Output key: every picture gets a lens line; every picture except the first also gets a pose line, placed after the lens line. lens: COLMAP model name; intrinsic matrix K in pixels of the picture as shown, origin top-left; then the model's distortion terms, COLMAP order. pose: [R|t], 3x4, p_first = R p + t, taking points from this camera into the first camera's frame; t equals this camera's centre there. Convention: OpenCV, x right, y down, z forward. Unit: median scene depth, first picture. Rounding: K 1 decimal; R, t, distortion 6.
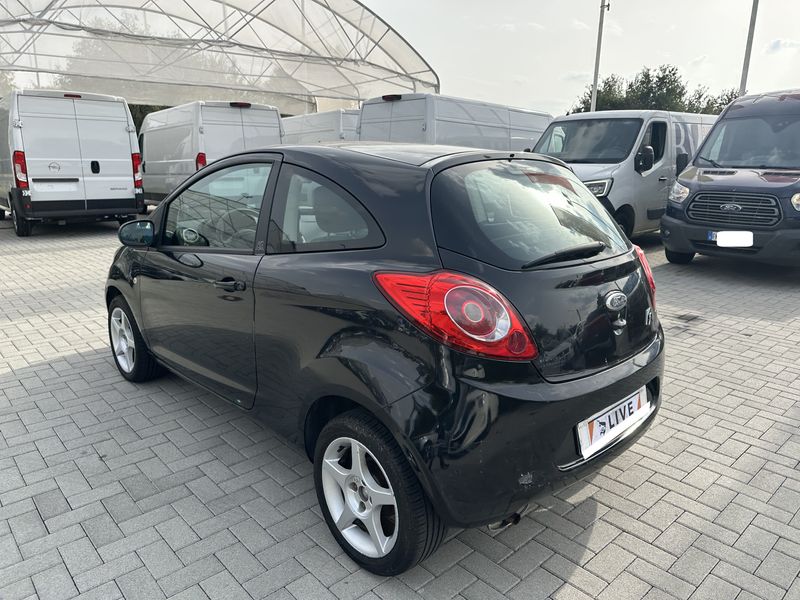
lens RADIAL K [[566.9, 0, 402.7], [0, 566.9, 298.3], [0, 0, 1]] dist [0.039665, -0.047413]
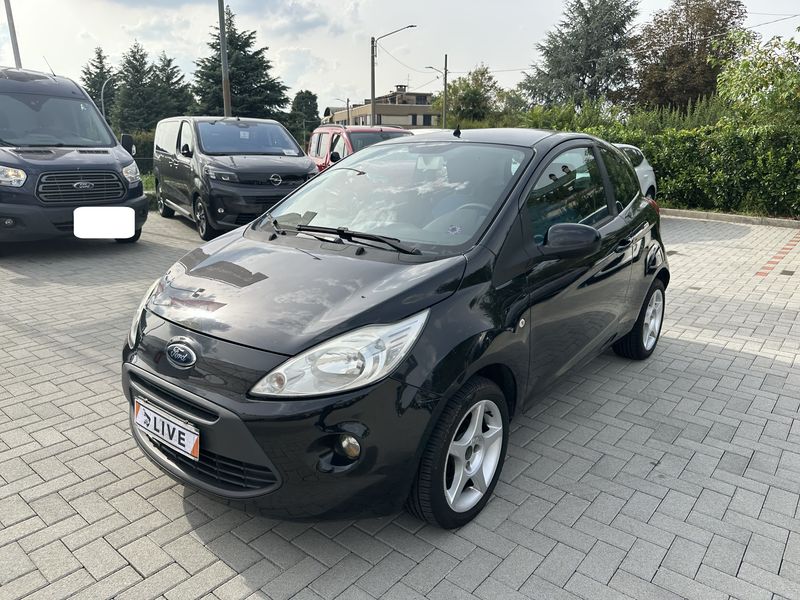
lens RADIAL K [[566.9, 0, 402.7], [0, 566.9, 298.3], [0, 0, 1]] dist [0.039665, -0.047413]
pose [[-0.137245, -0.265822, 0.954202, -1.310198], [0.225380, 0.929670, 0.291405, -0.347575], [-0.964556, 0.255052, -0.067682, 1.413216]]
